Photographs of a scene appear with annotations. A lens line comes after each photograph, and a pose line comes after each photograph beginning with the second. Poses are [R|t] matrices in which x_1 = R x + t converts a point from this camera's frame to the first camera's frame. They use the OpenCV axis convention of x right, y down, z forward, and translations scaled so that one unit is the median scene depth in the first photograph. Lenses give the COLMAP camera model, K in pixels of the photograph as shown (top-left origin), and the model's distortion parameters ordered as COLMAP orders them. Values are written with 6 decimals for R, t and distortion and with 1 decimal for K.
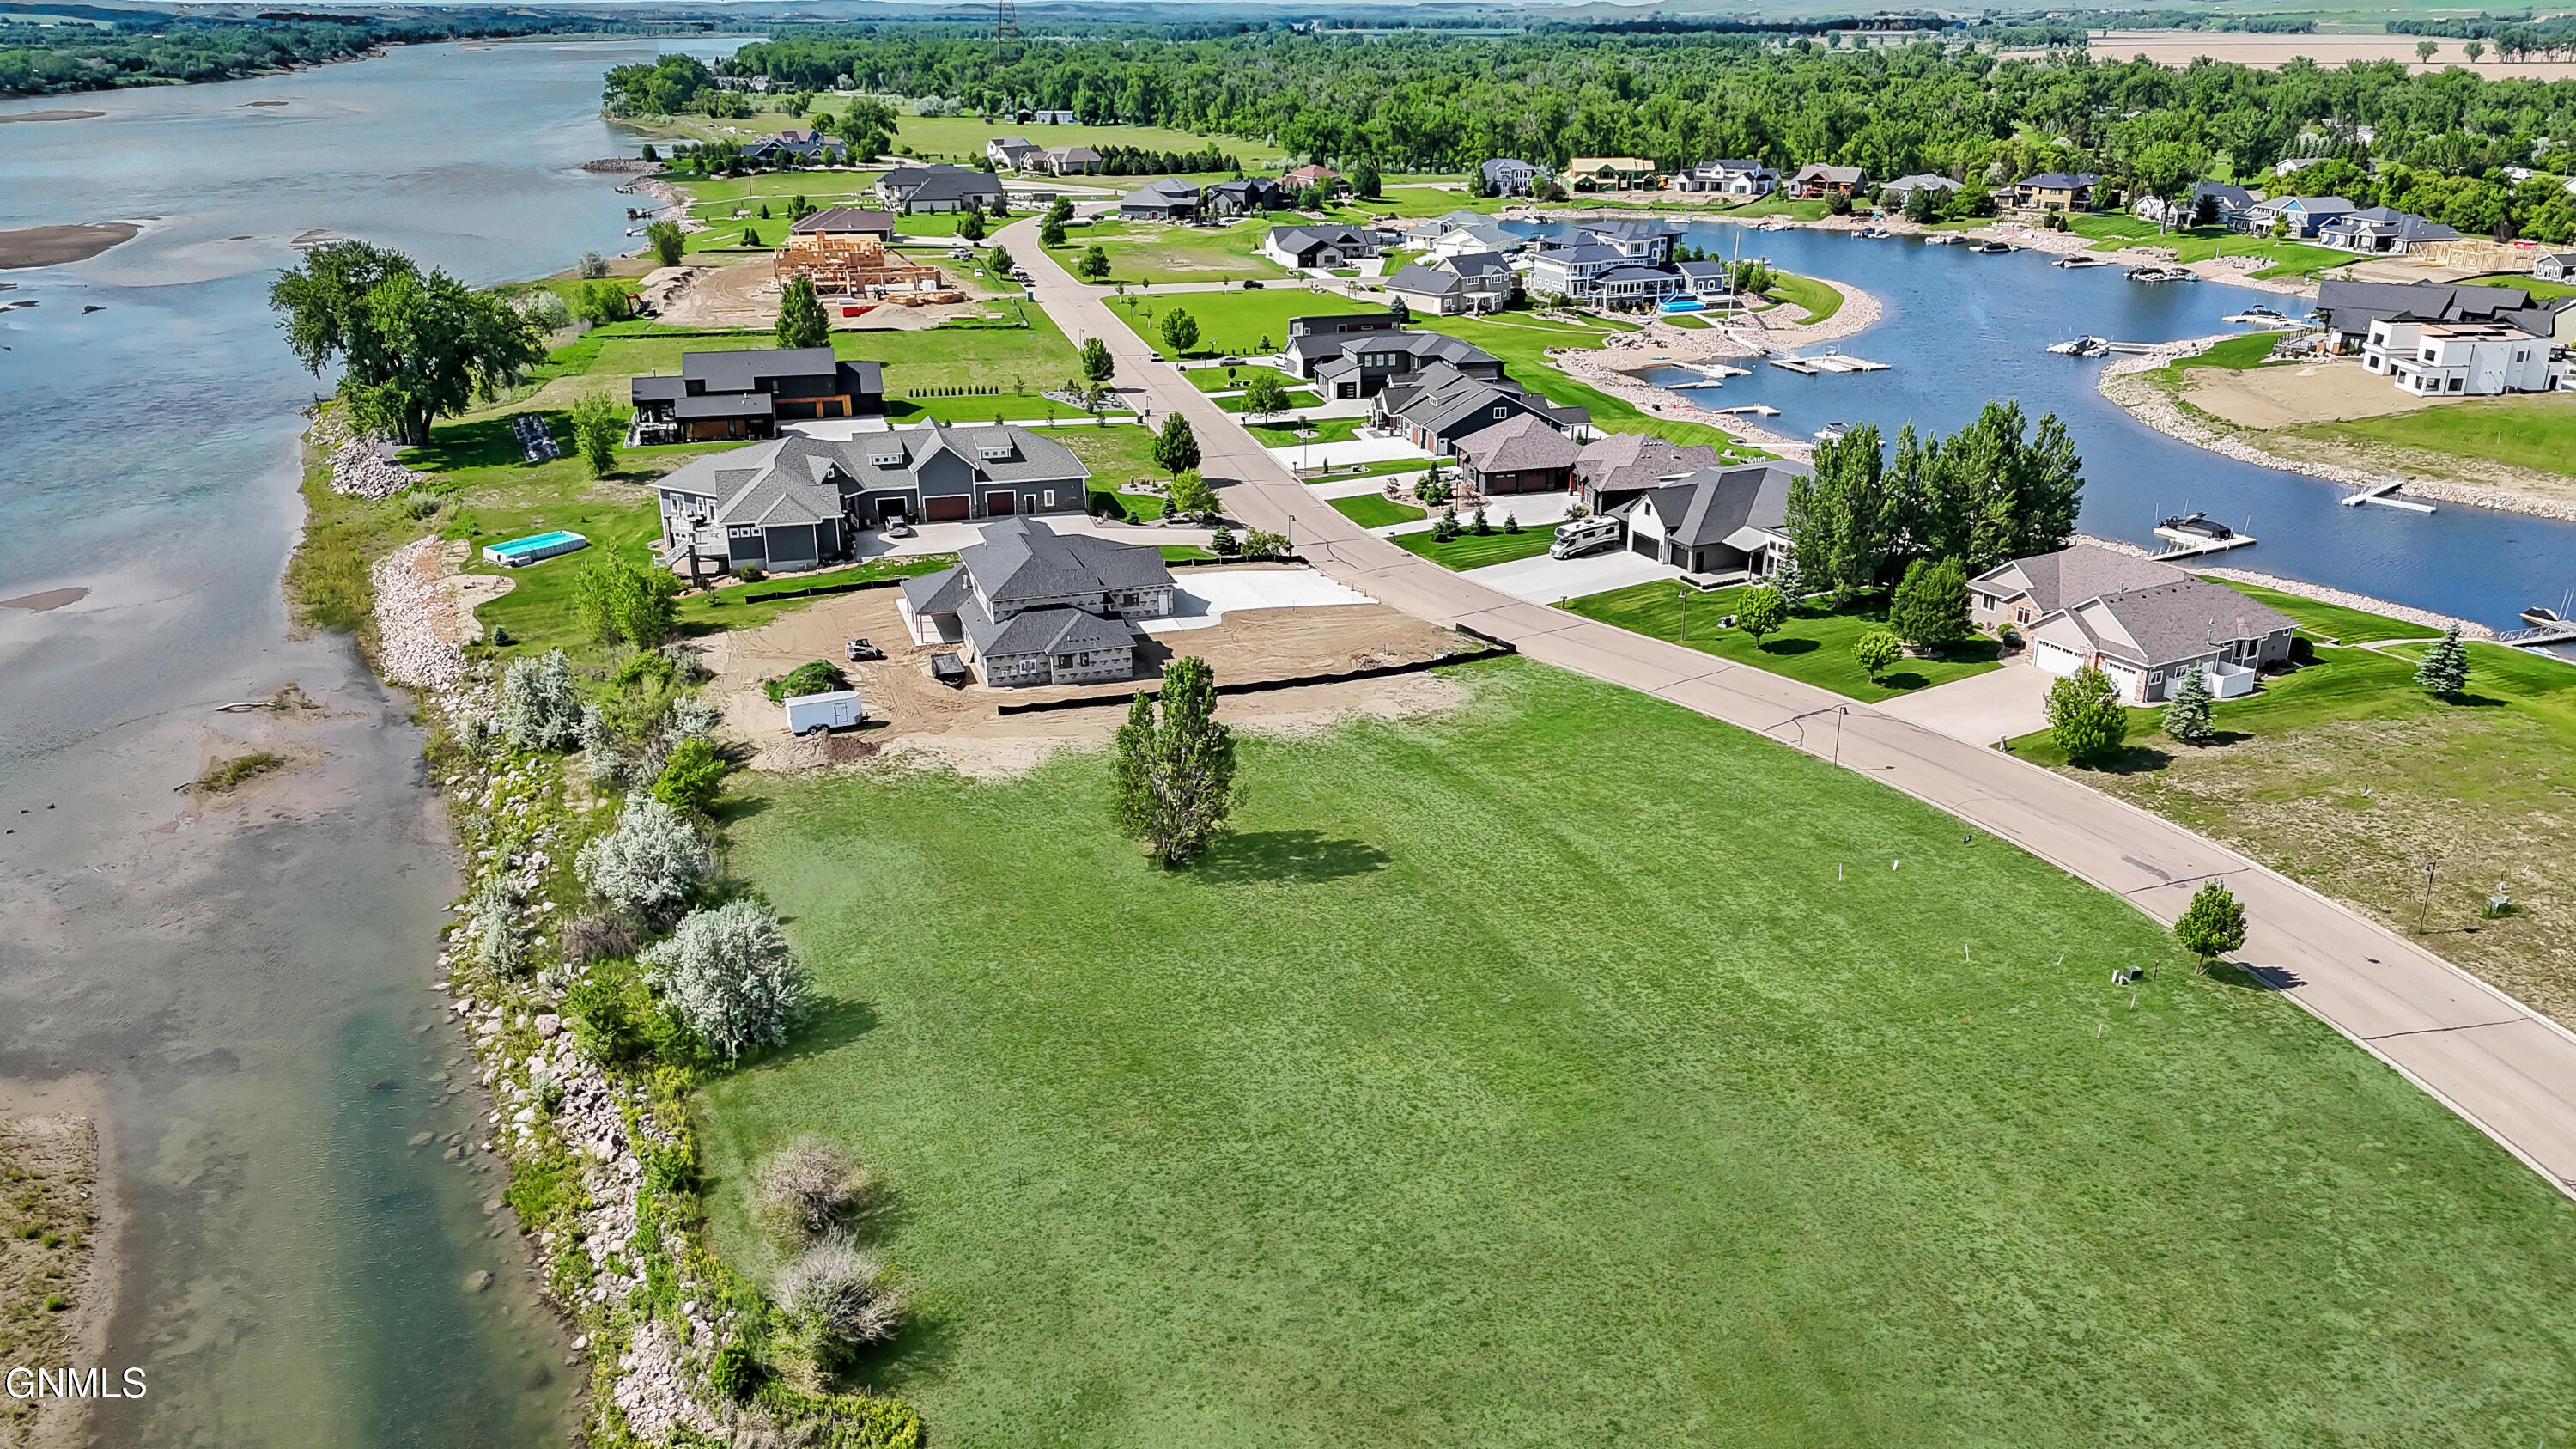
lens RADIAL K [[1892.9, 0, 1282.2], [0, 1892.9, 733.0], [0, 0, 1]] dist [0.064412, -0.059643]
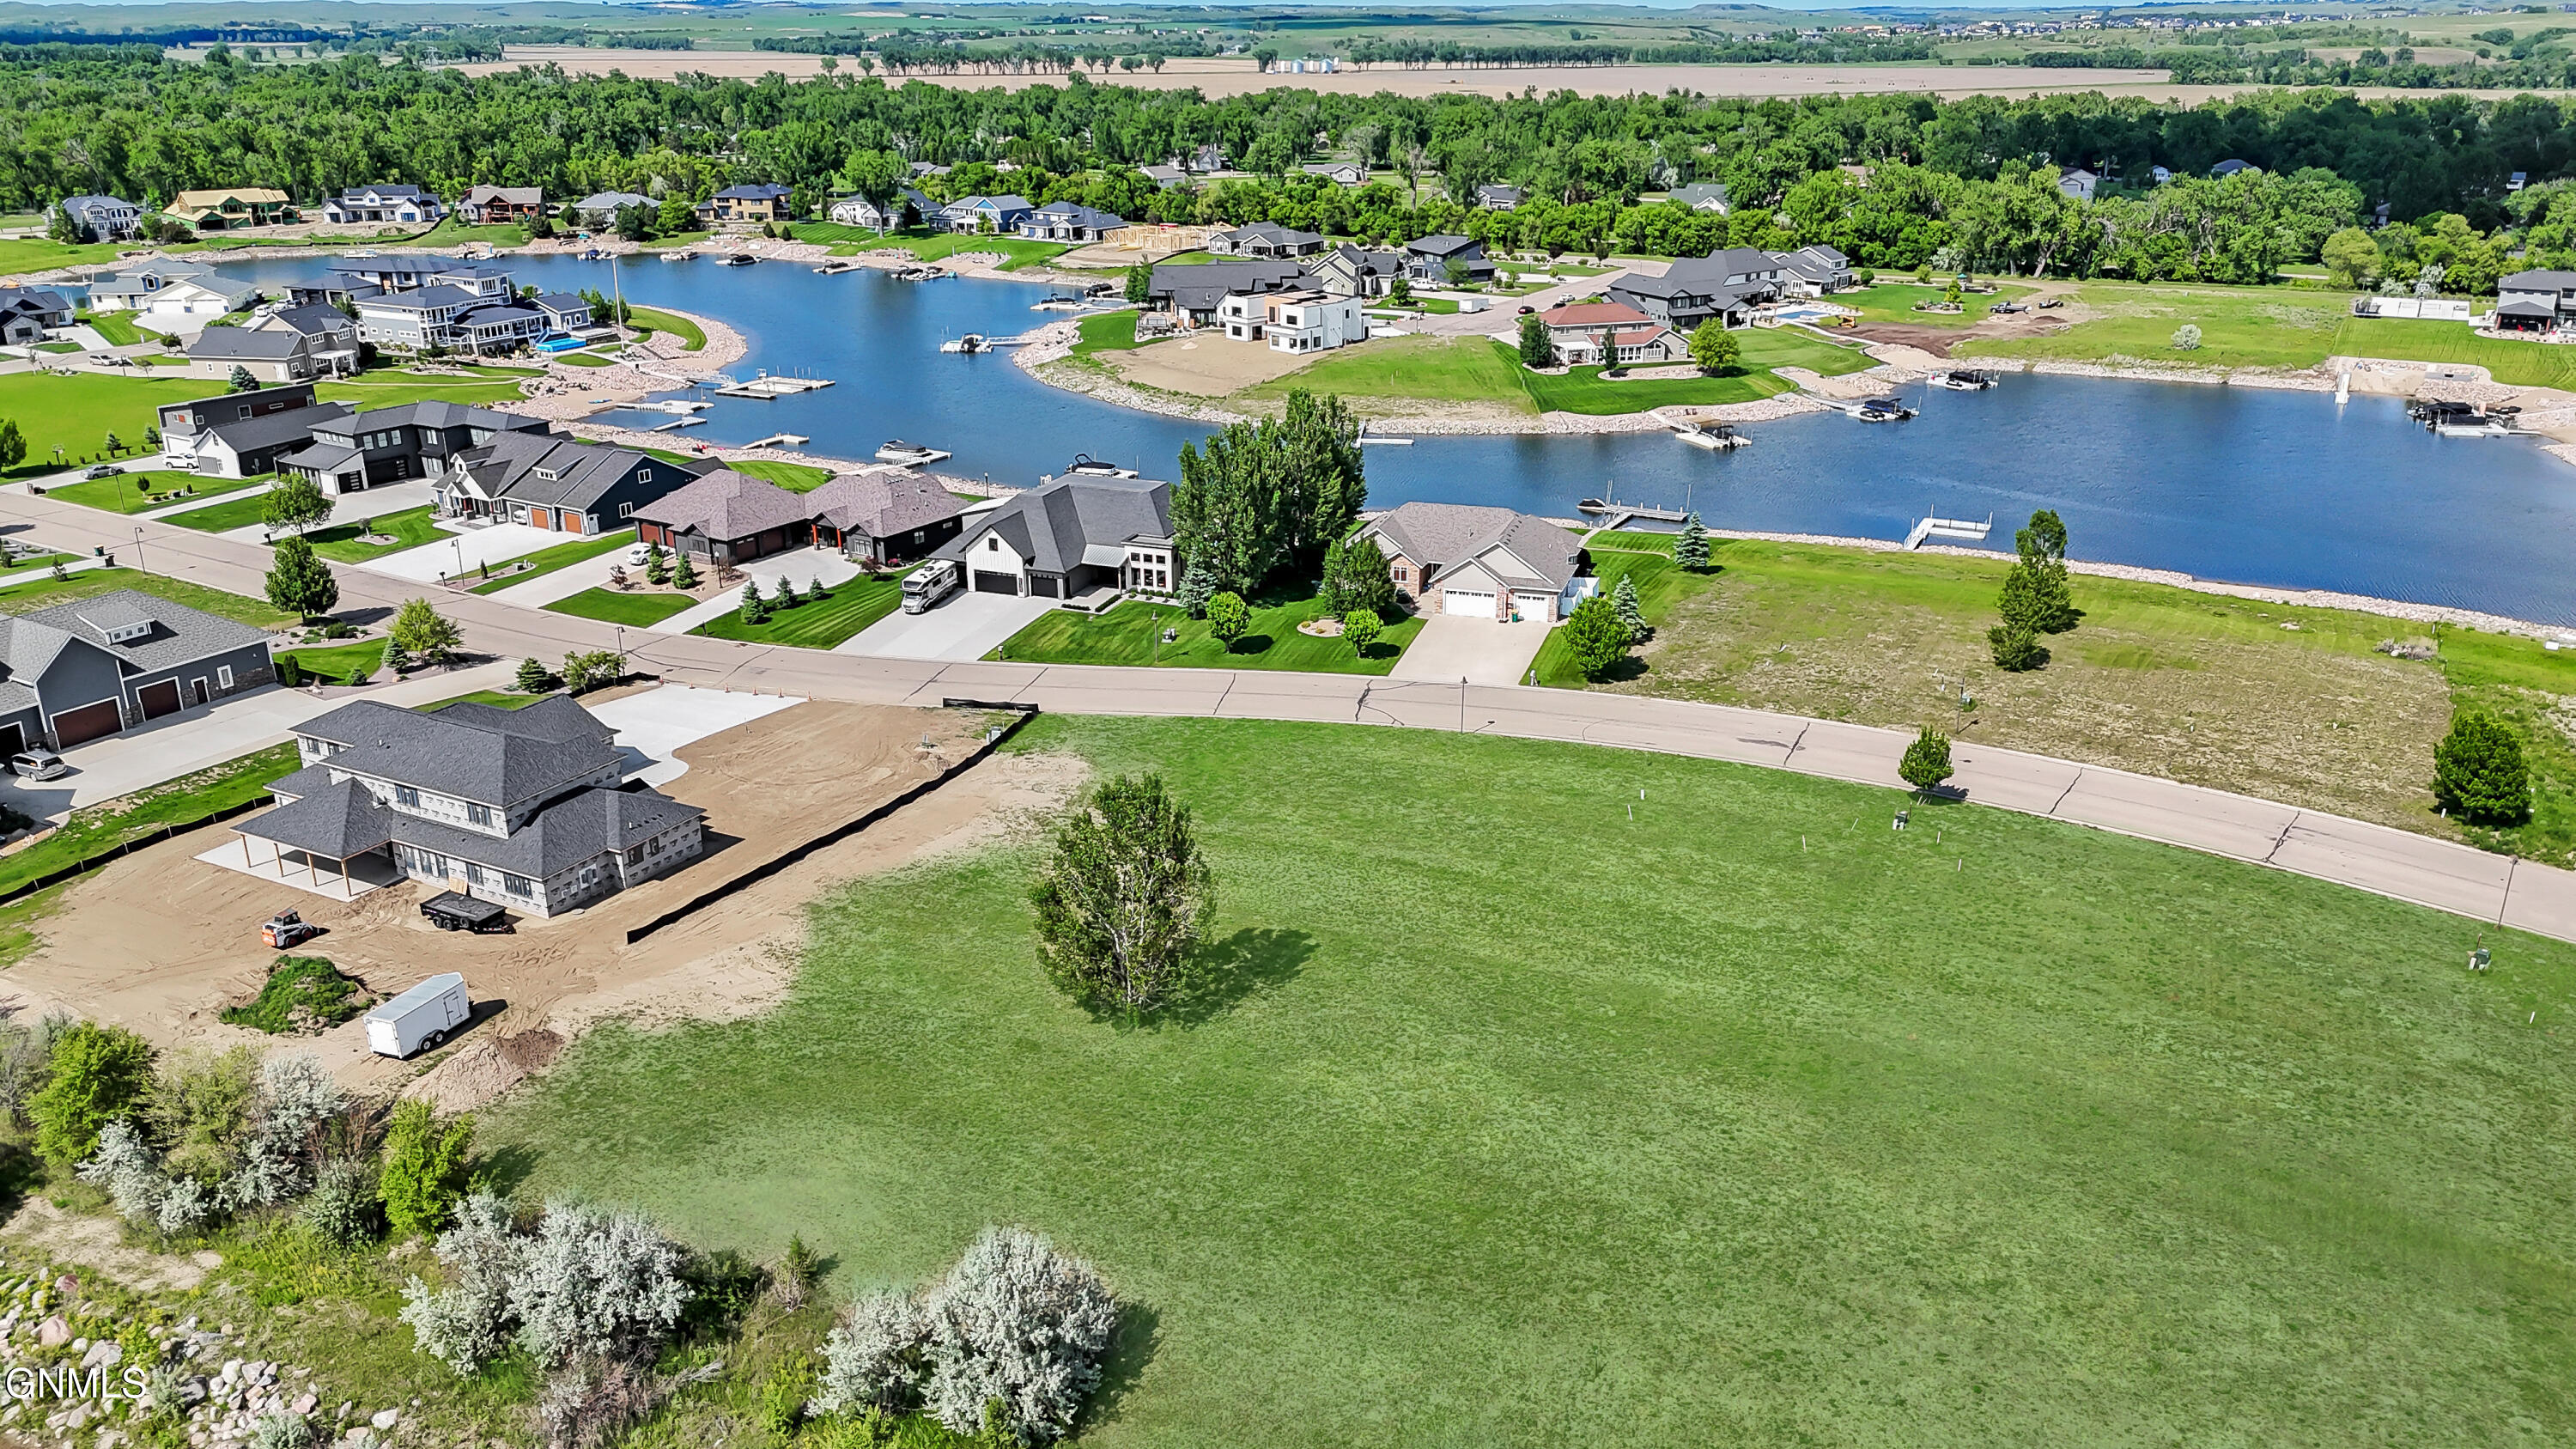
lens RADIAL K [[1892.9, 0, 1290.6], [0, 1892.9, 721.6], [0, 0, 1]] dist [0.064412, -0.059643]
pose [[0.713389, -0.238443, 0.658954, -0.259855], [0.246233, 0.965663, 0.082852, -0.054746], [-0.656083, 0.103151, 0.747606, 0.145334]]
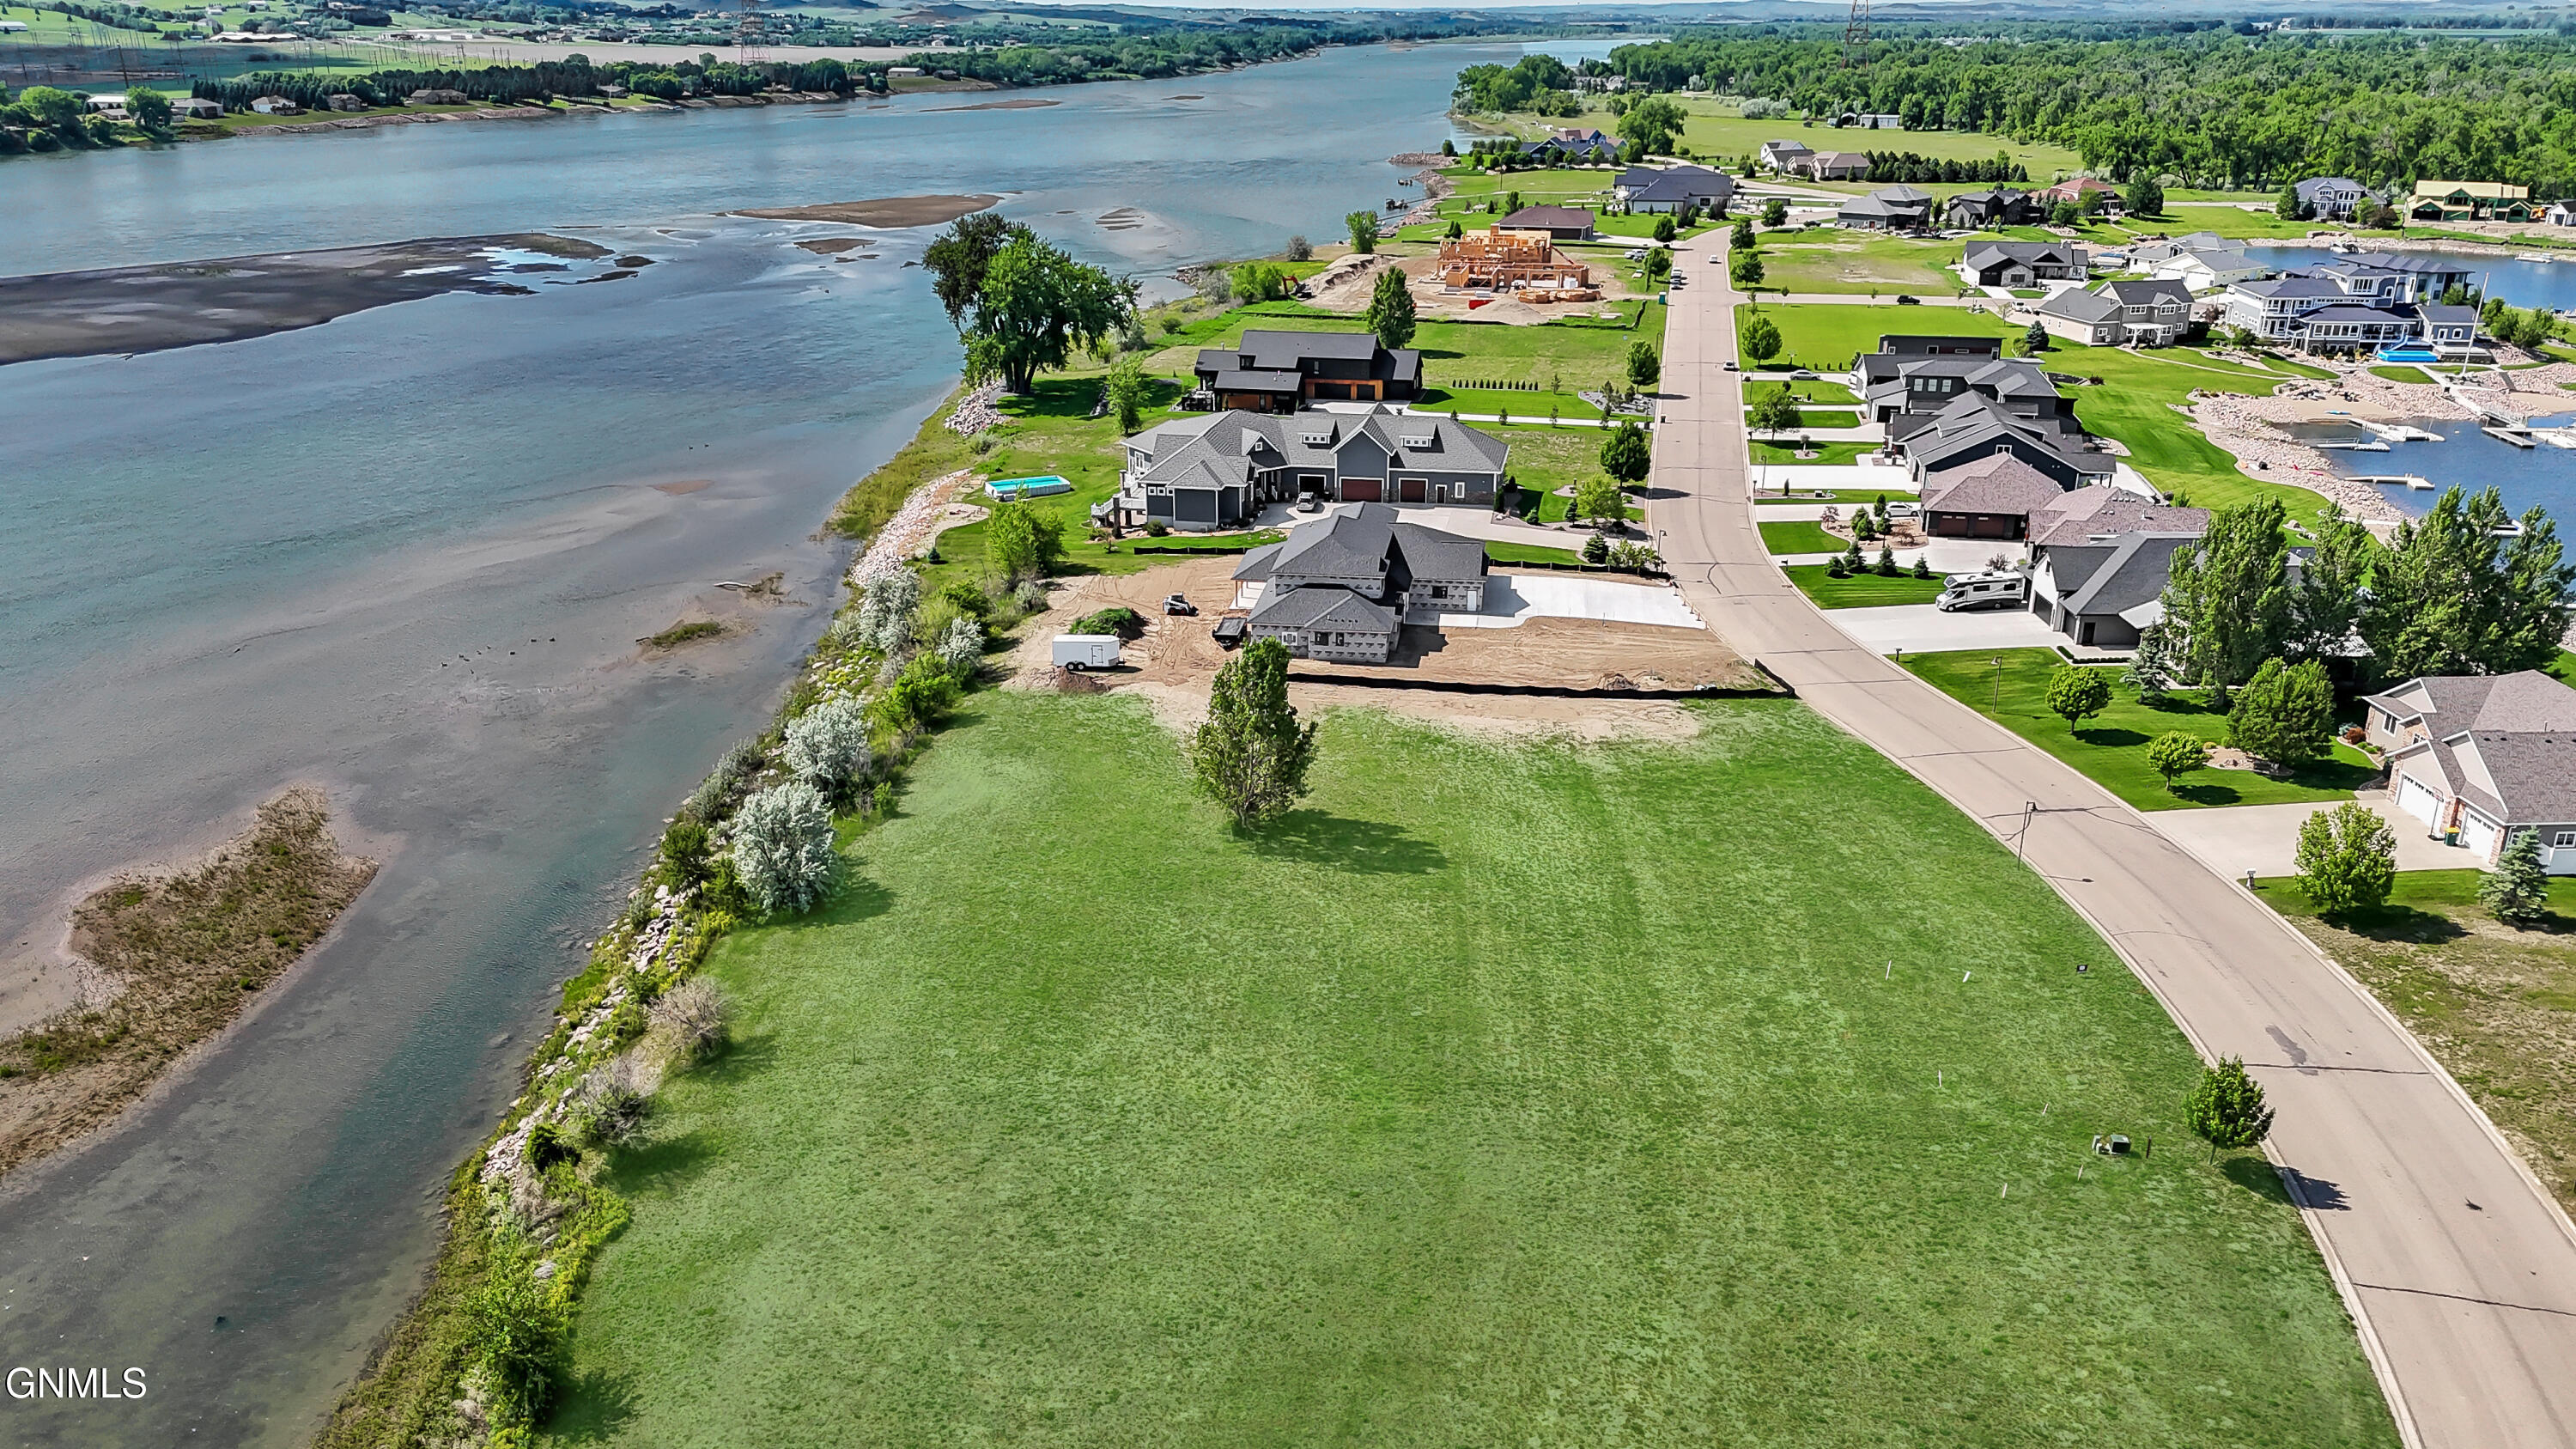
lens RADIAL K [[1892.9, 0, 1274.9], [0, 1892.9, 728.0], [0, 0, 1]] dist [0.064412, -0.059643]
pose [[0.900574, 0.155586, -0.405906, 0.179008], [-0.156686, 0.987170, 0.030752, -0.010576], [0.405483, 0.035906, 0.913397, 0.025278]]
